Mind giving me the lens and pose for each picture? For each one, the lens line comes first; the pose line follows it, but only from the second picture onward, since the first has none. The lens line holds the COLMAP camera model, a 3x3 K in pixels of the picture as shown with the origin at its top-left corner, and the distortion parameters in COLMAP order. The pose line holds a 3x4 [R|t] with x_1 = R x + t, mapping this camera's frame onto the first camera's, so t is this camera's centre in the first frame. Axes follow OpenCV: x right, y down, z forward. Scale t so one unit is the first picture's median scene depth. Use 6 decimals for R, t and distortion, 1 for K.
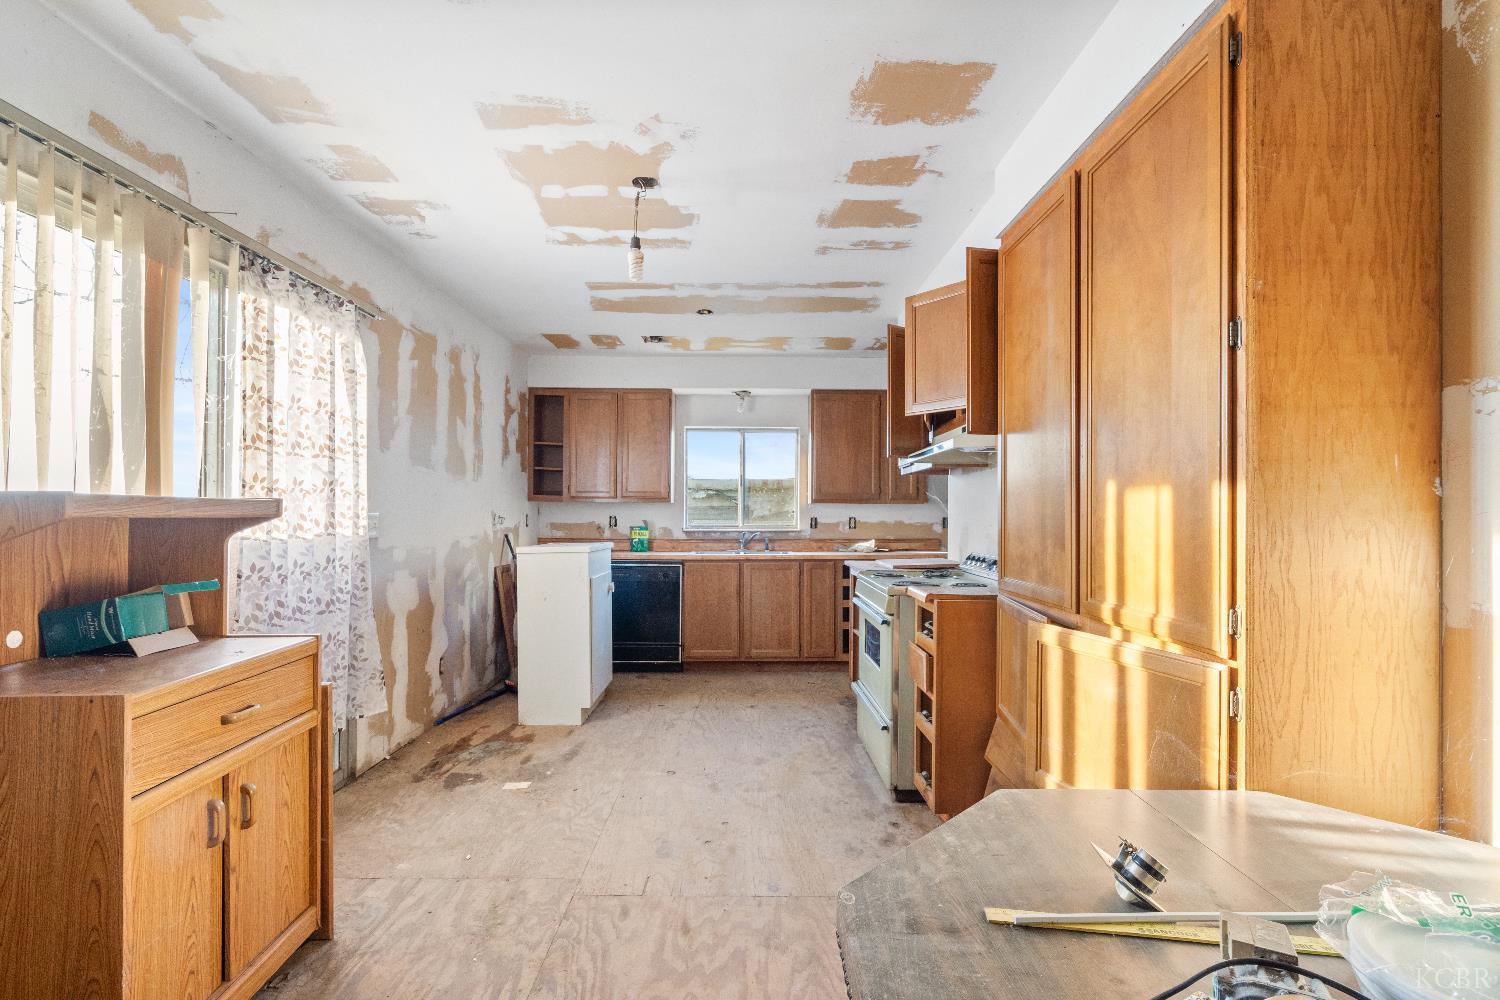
lens RADIAL K [[681.0, 0, 749.4], [0, 681.0, 510.4], [0, 0, 1]] dist [-0.000689, 0.000017]
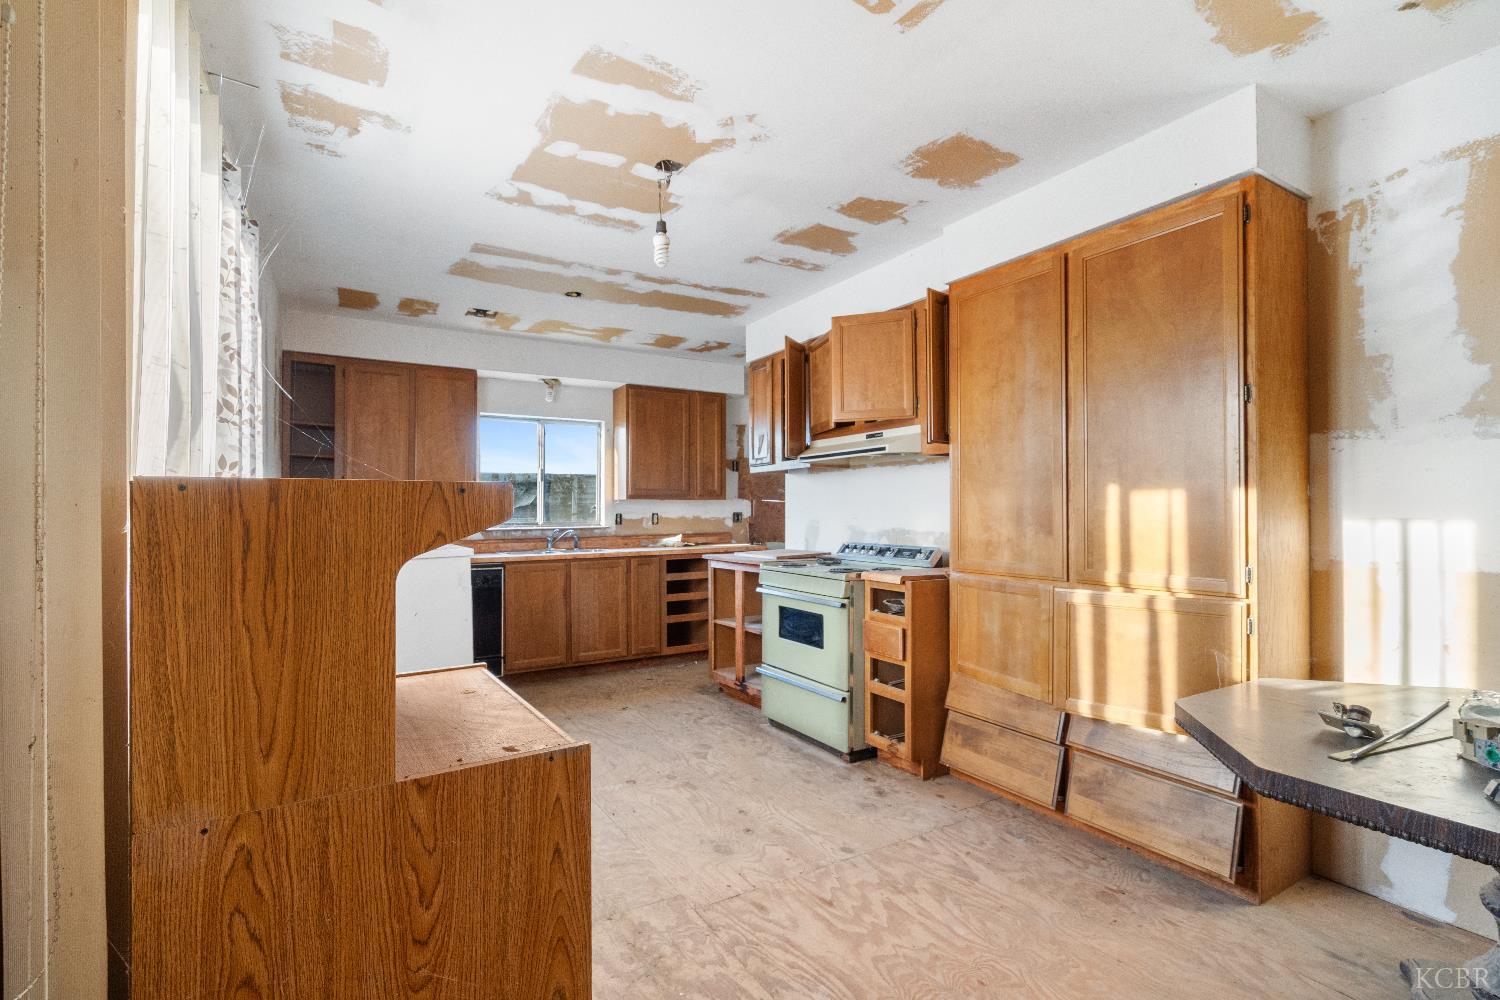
lens RADIAL K [[690.4, 0, 747.0], [0, 690.4, 506.5], [0, 0, 1]] dist [-0.002317, 0.000113]
pose [[0.860240, -0.004378, 0.509870, -0.481344], [0.004251, 0.999990, 0.001414, -0.001064], [-0.509871, 0.000951, 0.860250, 0.090829]]
